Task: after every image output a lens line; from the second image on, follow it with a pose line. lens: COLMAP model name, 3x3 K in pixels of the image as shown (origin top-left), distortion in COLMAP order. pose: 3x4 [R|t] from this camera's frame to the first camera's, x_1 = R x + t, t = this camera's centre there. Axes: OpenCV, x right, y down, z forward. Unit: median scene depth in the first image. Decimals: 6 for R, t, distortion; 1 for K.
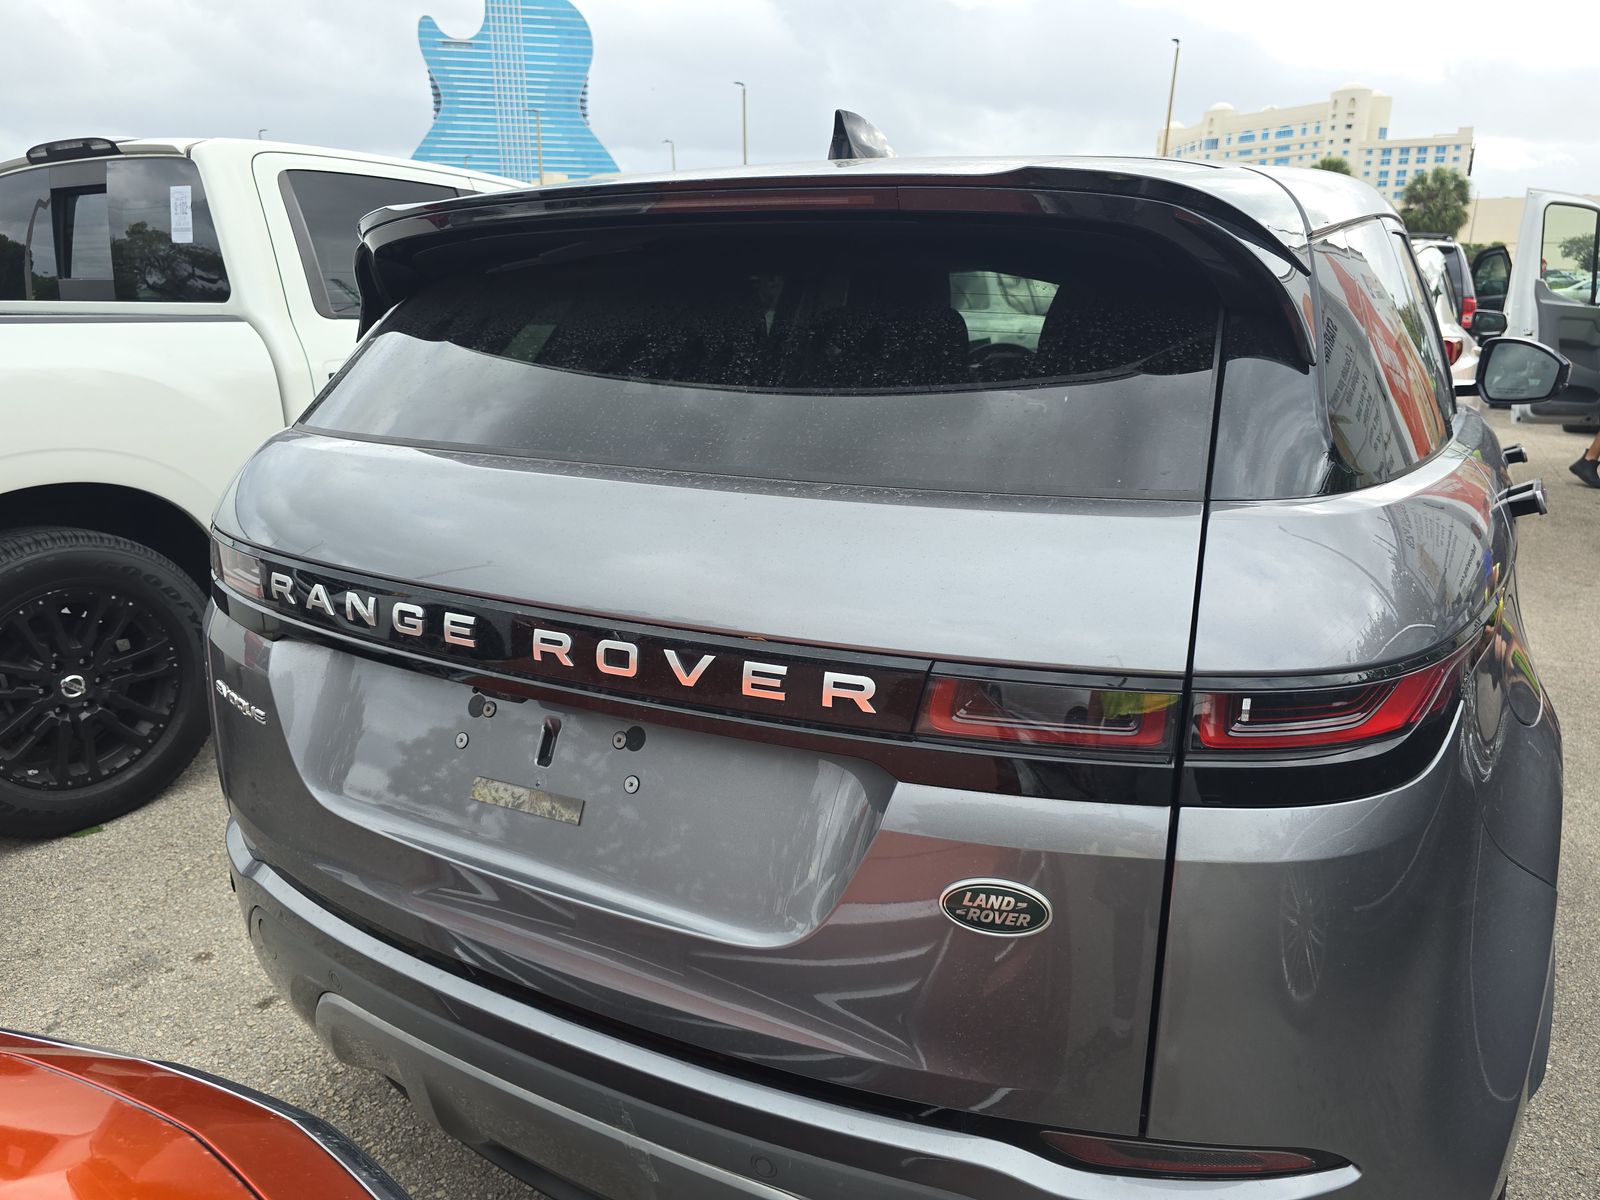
lens RADIAL K [[1105.7, 0, 800.0], [0, 1105.7, 600.0], [0, 0, 1]] dist [0.034024, -0.036553]
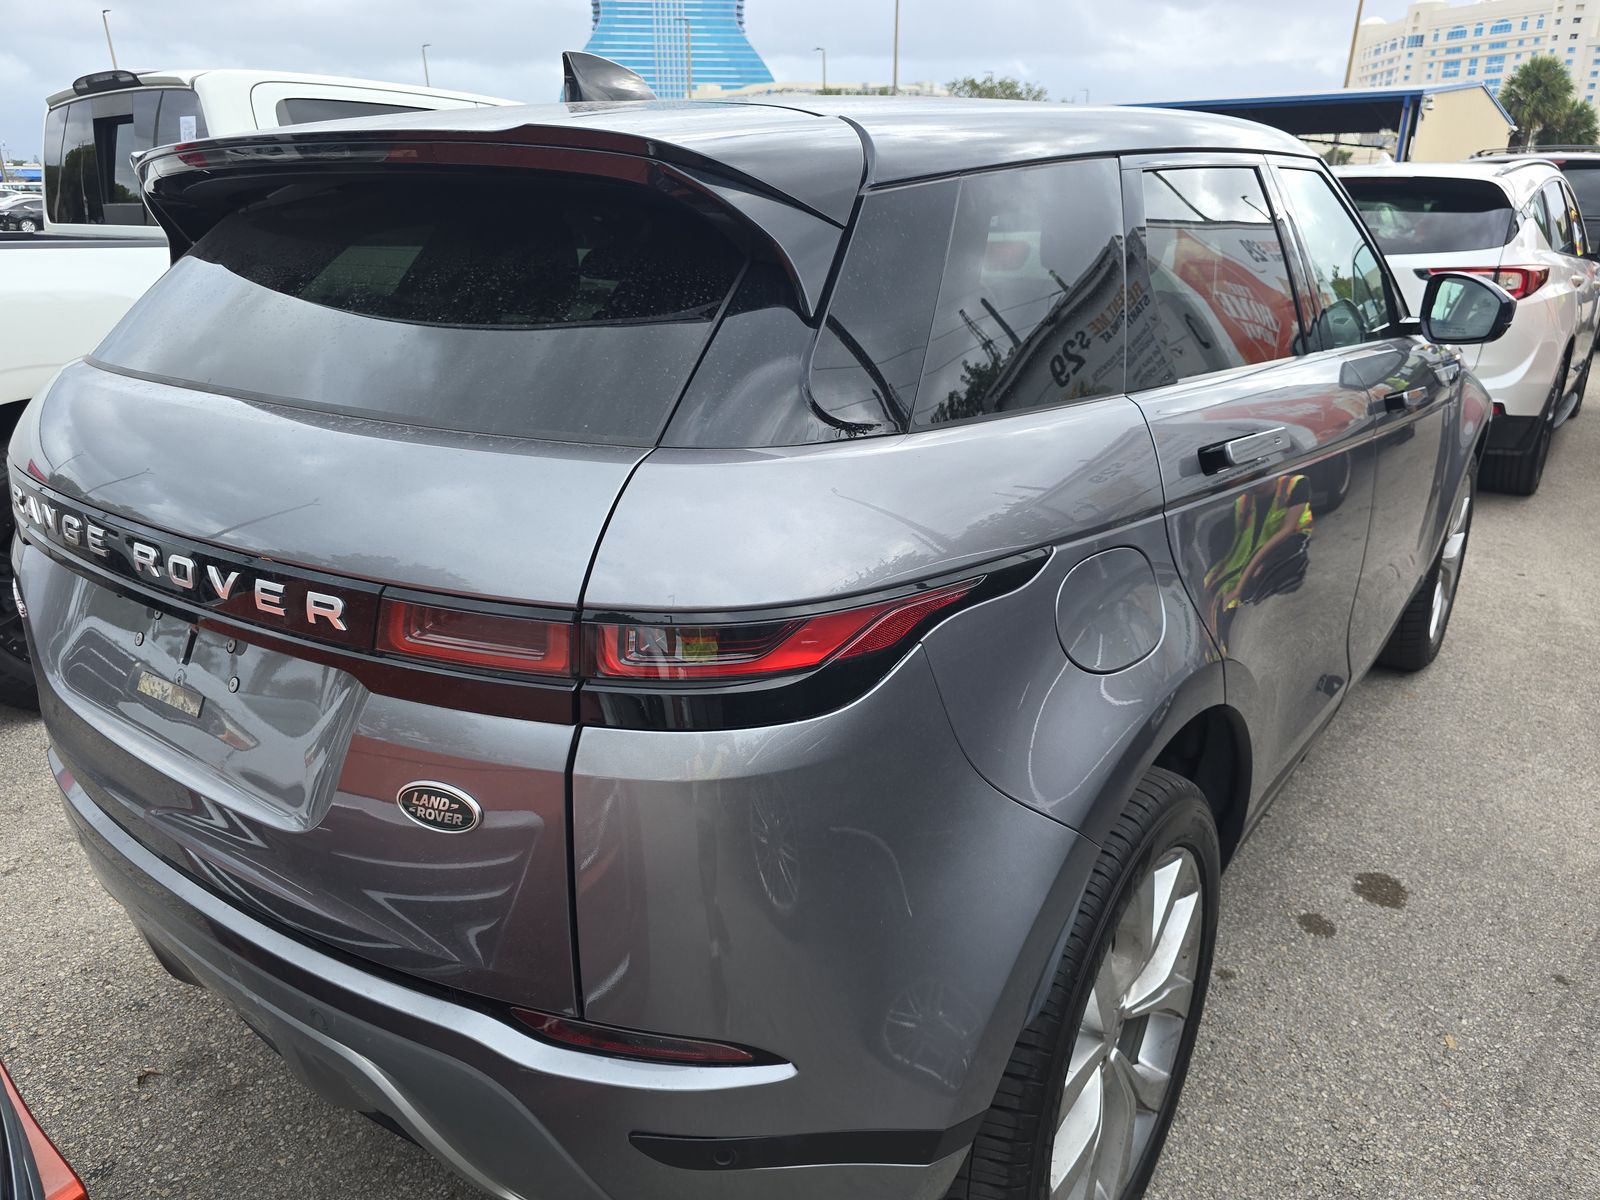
lens RADIAL K [[1105.7, 0, 800.0], [0, 1105.7, 600.0], [0, 0, 1]] dist [0.034024, -0.036553]
pose [[0.991099, 0.044461, -0.125485, 0.630511], [-0.035606, 0.996773, 0.071945, -0.023518], [0.128279, -0.066837, 0.989483, -0.045919]]
